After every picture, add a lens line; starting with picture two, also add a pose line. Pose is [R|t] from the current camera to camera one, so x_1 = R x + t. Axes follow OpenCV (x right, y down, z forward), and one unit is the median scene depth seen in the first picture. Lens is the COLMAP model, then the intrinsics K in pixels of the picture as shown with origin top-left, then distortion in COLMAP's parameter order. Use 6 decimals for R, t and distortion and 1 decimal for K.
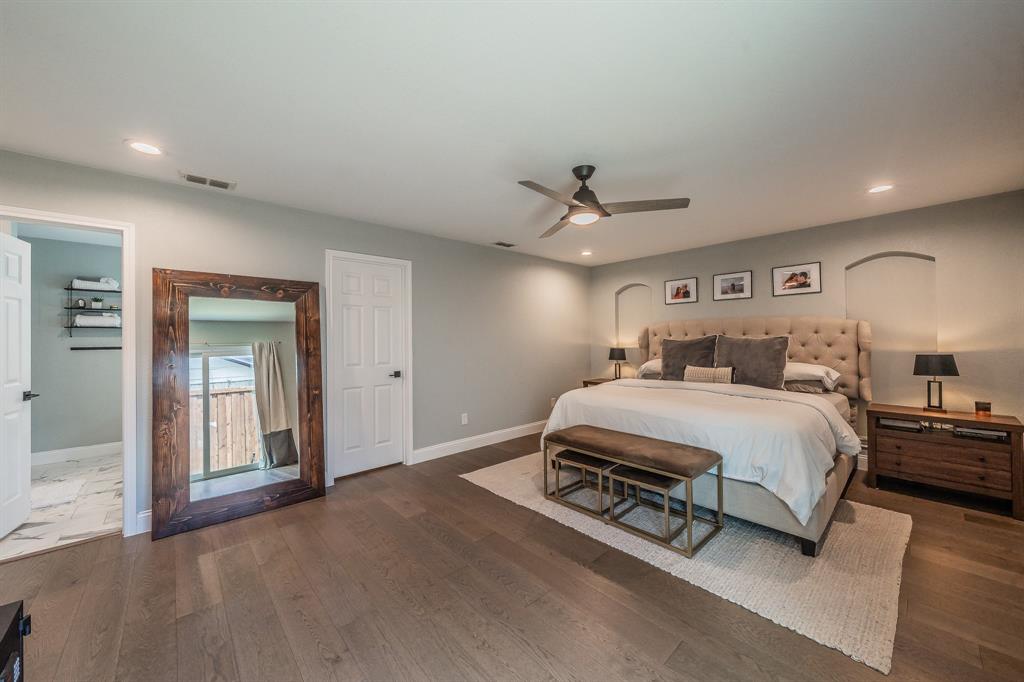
lens RADIAL K [[382.4, 0, 511.1], [0, 382.4, 336.2], [0, 0, 1]] dist [0.001729, 0.000147]
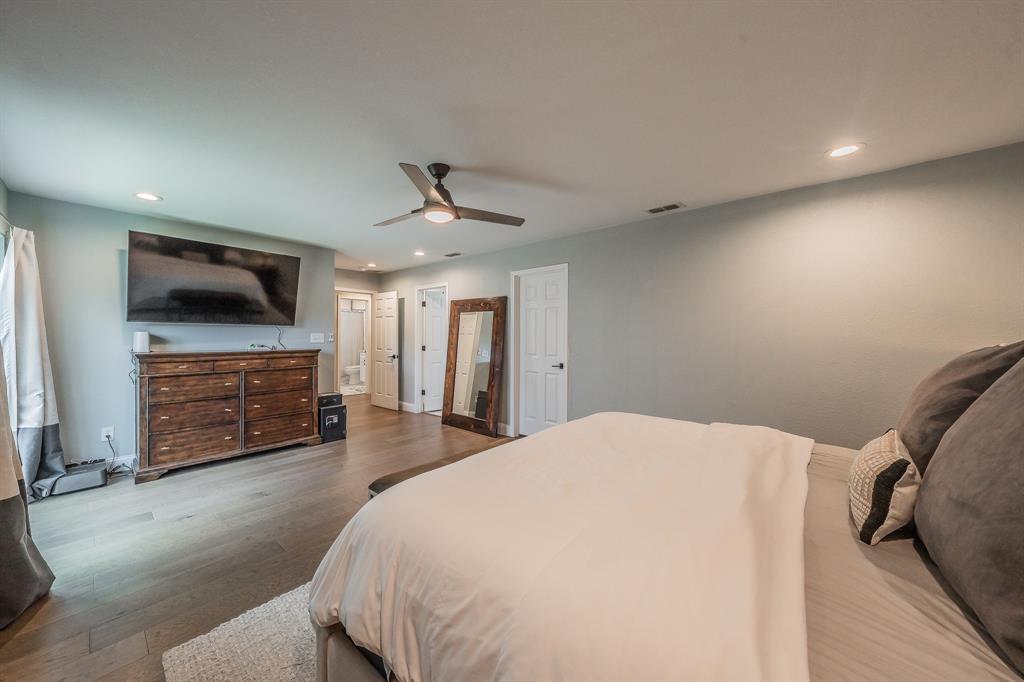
lens RADIAL K [[382.4, 0, 511.1], [0, 382.4, 336.2], [0, 0, 1]] dist [0.001729, 0.000147]
pose [[0.106401, 0.008097, -0.994290, 0.799827], [0.007793, 0.999929, 0.008977, 0.000007], [0.994293, -0.008704, 0.106330, 0.716492]]
